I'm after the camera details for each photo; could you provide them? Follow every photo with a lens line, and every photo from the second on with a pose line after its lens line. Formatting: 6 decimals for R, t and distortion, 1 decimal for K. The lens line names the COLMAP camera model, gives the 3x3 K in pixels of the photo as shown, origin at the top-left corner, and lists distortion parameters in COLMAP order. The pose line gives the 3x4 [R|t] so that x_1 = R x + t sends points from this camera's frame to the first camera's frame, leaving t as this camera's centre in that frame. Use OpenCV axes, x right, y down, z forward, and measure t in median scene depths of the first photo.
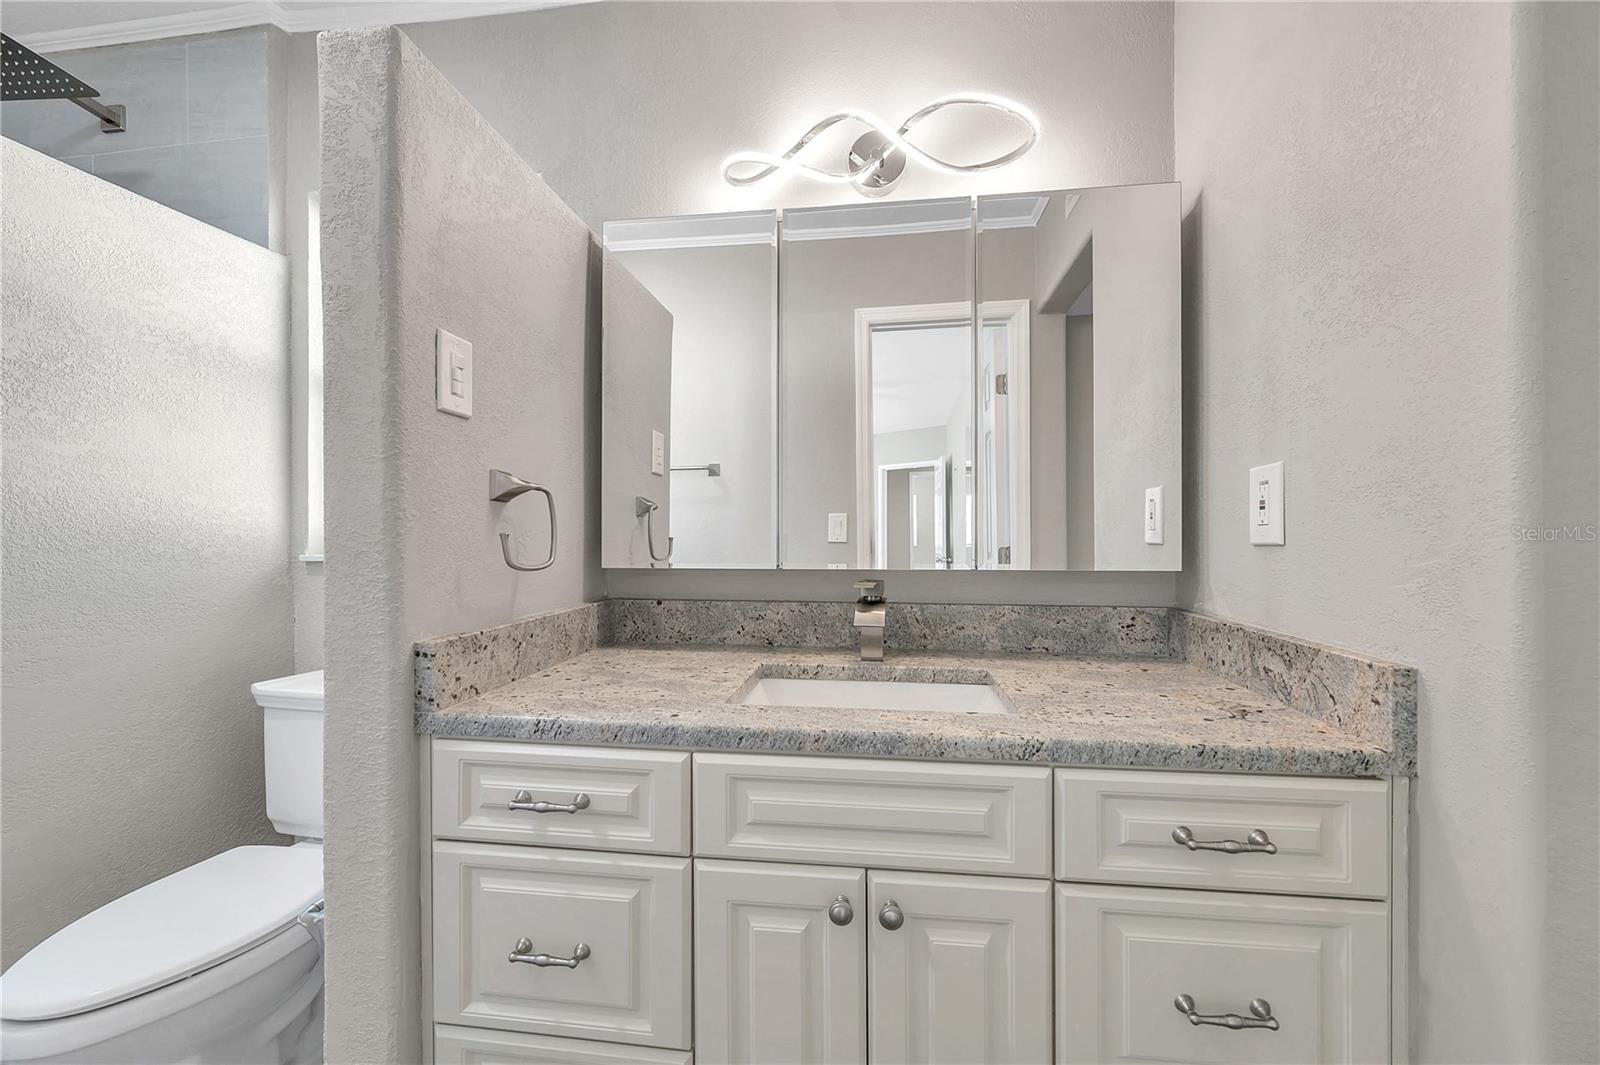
lens RADIAL K [[629.0, 0, 804.4], [0, 629.0, 533.4], [0, 0, 1]] dist [0.000224, -0.000360]
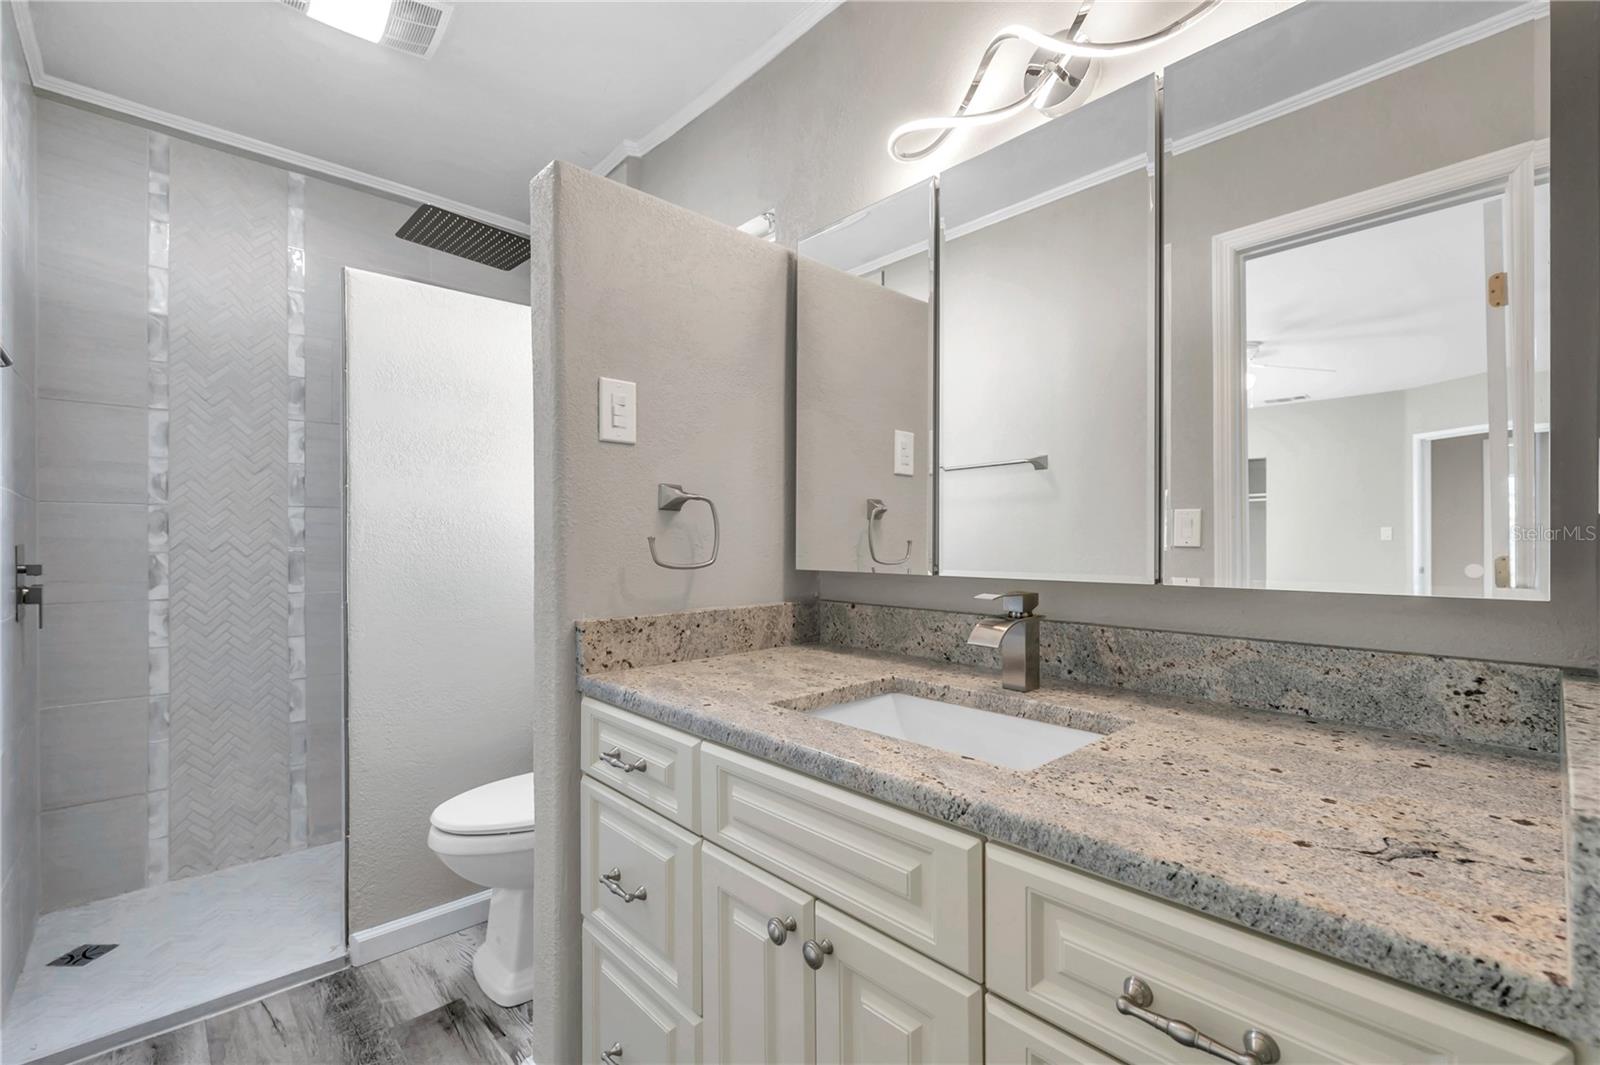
lens RADIAL K [[683.3, 0, 806.6], [0, 683.3, 538.8], [0, 0, 1]] dist [0.001208, 0.000347]
pose [[0.781057, -0.002331, -0.624455, 0.581454], [0.004129, 0.999990, 0.001432, 0.002692], [0.624446, -0.003697, 0.781059, 0.168446]]
